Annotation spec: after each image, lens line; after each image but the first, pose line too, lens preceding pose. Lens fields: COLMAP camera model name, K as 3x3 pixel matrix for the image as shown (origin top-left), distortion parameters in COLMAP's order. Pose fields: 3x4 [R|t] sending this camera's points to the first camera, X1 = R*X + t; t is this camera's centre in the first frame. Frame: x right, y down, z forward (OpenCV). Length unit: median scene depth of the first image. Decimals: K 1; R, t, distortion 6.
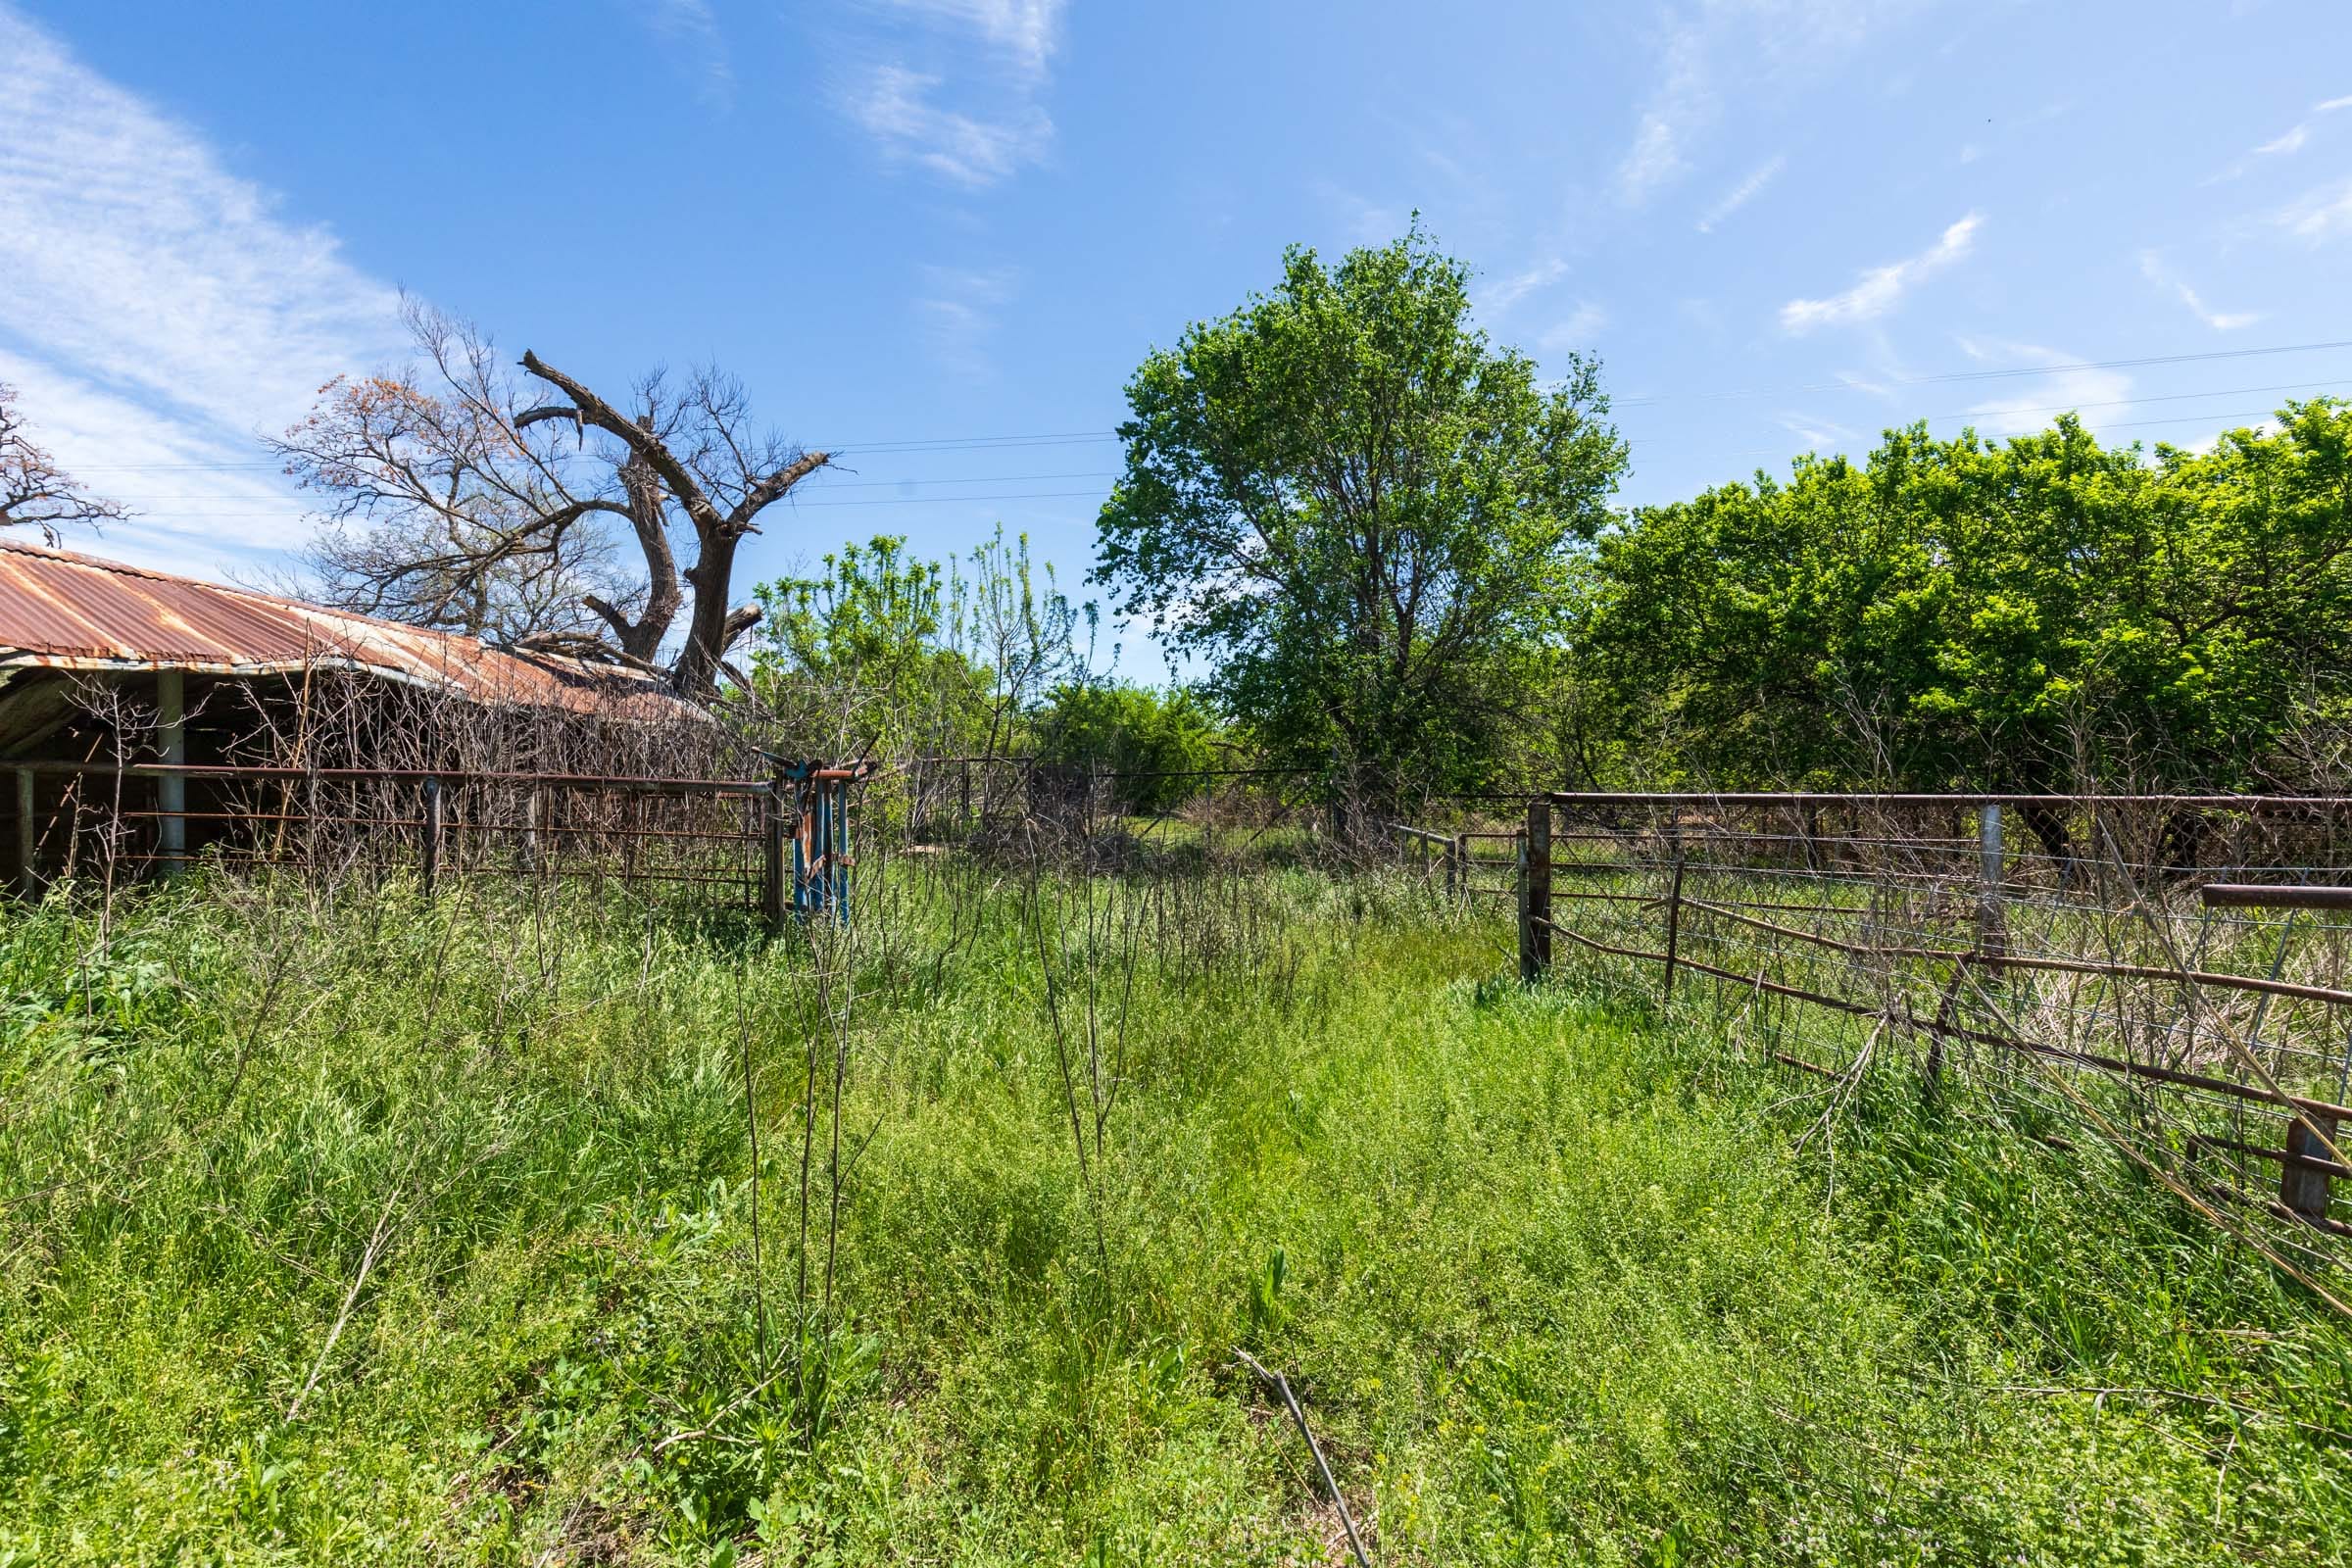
lens RADIAL K [[1068.6, 0, 1179.2], [0, 1068.6, 784.7], [0, 0, 1]] dist [0.003266, 0.000614]
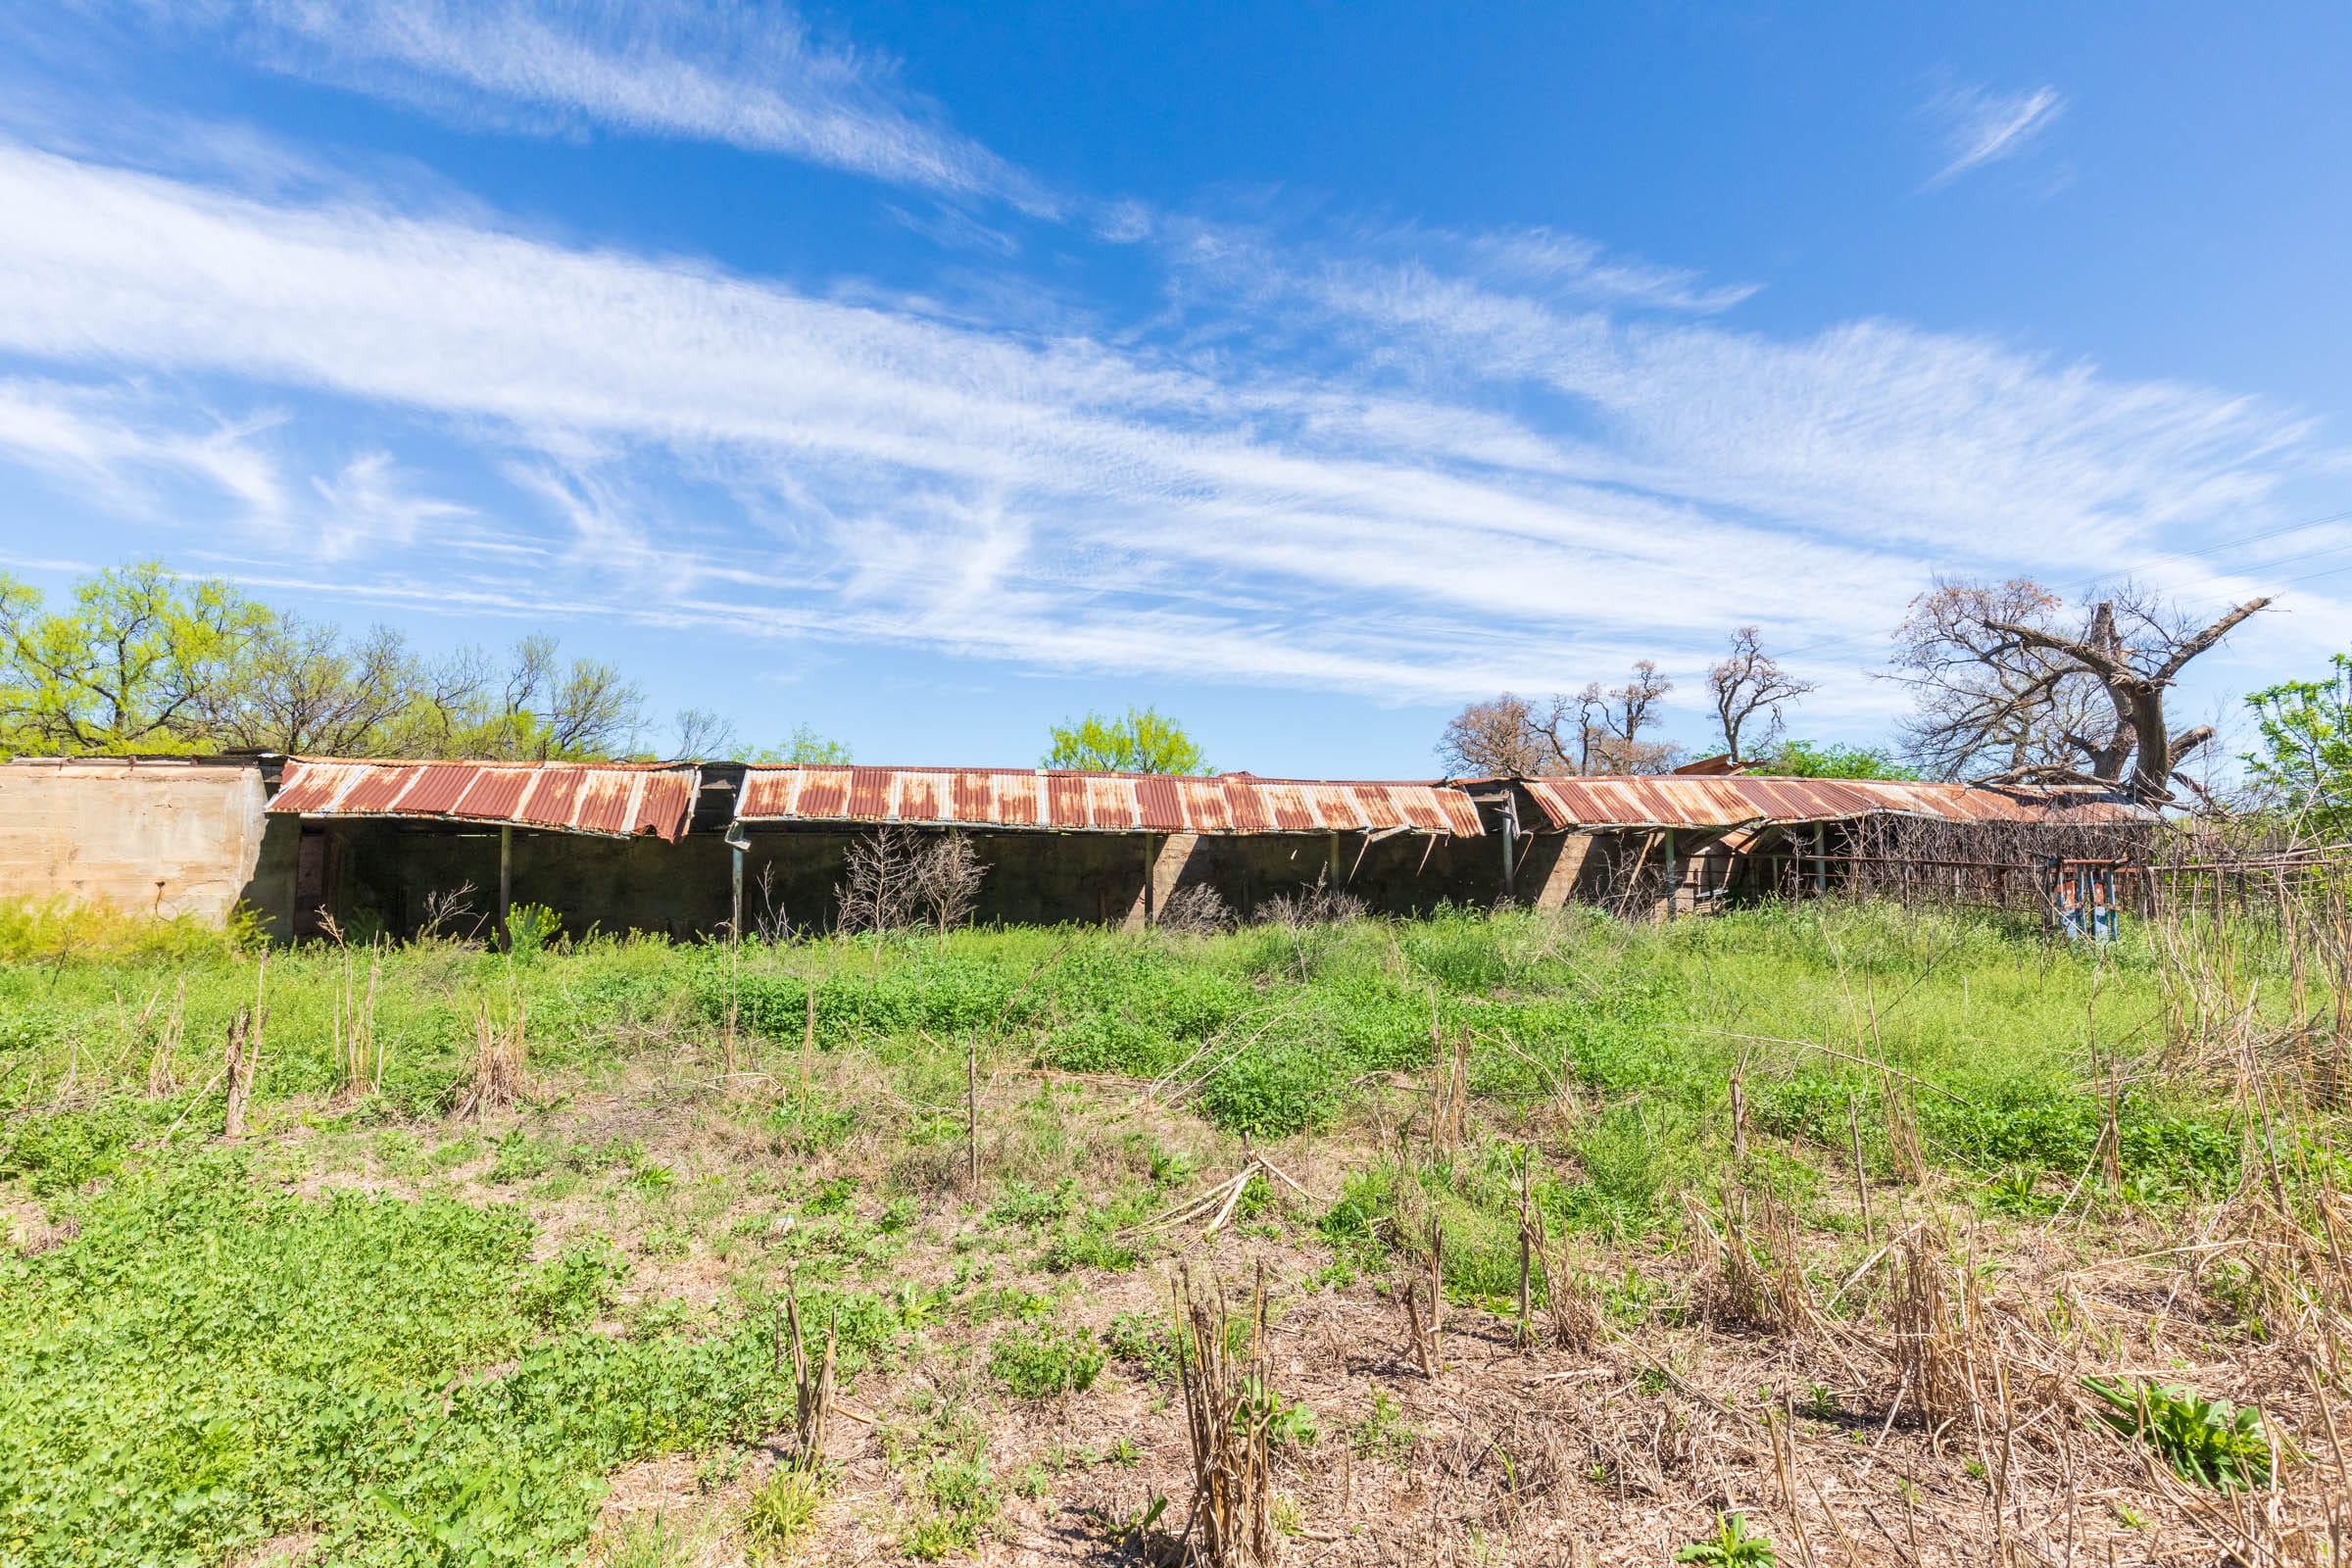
lens RADIAL K [[1068.6, 0, 1174.2], [0, 1068.6, 776.9], [0, 0, 1]] dist [0.003266, 0.000614]
pose [[0.243442, -0.067025, -0.967597, 0.716237], [-0.006628, 0.997471, -0.070762, -0.009003], [0.969893, 0.023640, 0.242382, -0.682193]]
